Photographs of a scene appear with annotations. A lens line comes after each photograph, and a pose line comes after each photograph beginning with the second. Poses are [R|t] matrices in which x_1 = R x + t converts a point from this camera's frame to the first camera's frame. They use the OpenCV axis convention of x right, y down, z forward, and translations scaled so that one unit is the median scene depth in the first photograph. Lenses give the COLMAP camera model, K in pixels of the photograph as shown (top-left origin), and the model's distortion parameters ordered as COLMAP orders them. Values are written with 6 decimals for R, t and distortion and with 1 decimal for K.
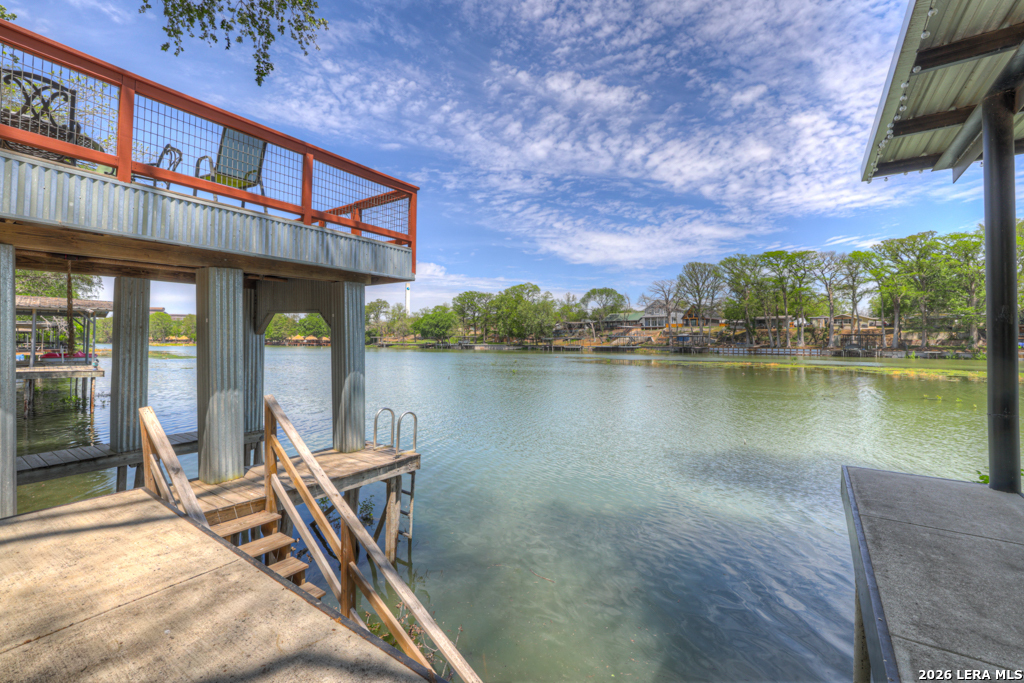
lens RADIAL K [[438.1, 0, 511.4], [0, 438.1, 338.1], [0, 0, 1]] dist [-0.037387, 0.015917]
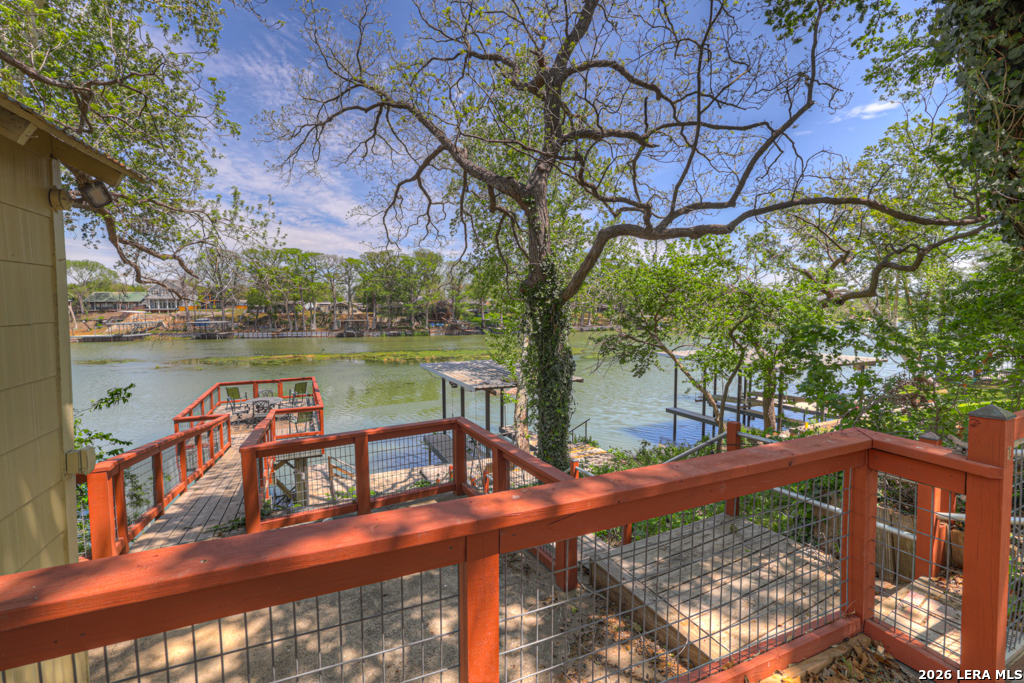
lens RADIAL K [[438.1, 0, 499.8], [0, 438.1, 340.9], [0, 0, 1]] dist [-0.037387, 0.015917]
pose [[0.512850, -0.070707, 0.855562, -0.105100], [0.000326, 0.996618, 0.082170, -0.041058], [-0.858478, -0.041862, 0.511138, -0.078319]]
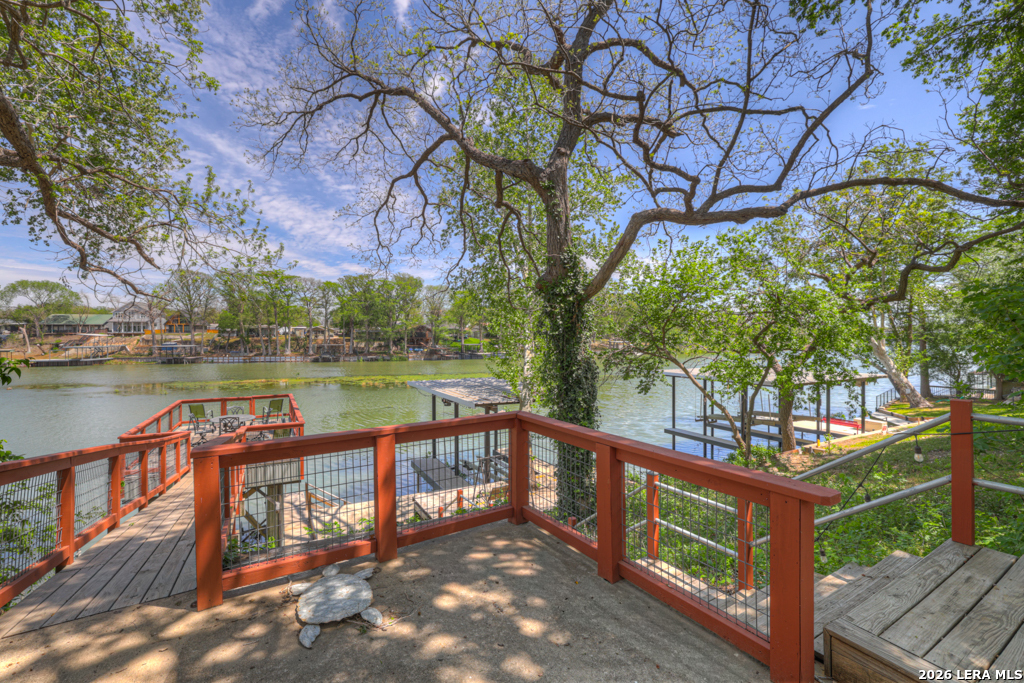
lens RADIAL K [[438.1, 0, 499.1], [0, 438.1, 336.1], [0, 0, 1]] dist [-0.037387, 0.015917]
pose [[0.469639, -0.007324, 0.882828, -0.099000], [-0.002879, 0.999948, 0.009827, -0.036065], [-0.882854, -0.007157, 0.469594, -0.067407]]
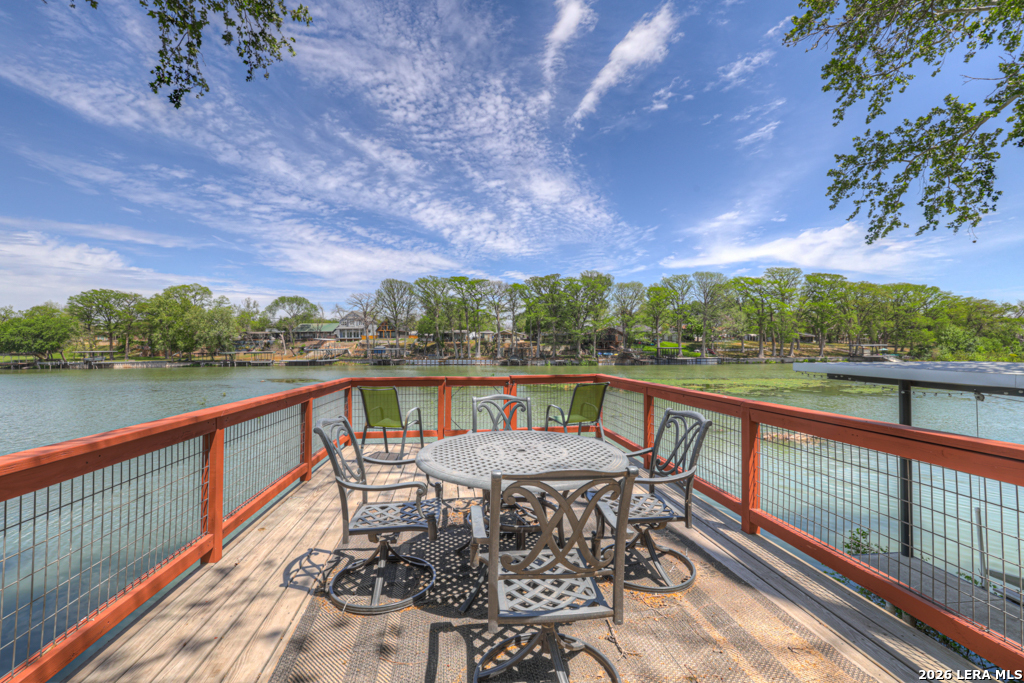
lens RADIAL K [[438.1, 0, 498.8], [0, 438.1, 343.2], [0, 0, 1]] dist [-0.037387, 0.015917]
pose [[0.770020, -0.007029, 0.637981, -0.058083], [0.005817, 0.999975, 0.003997, -0.020418], [-0.637993, 0.000634, 0.770042, 0.014508]]
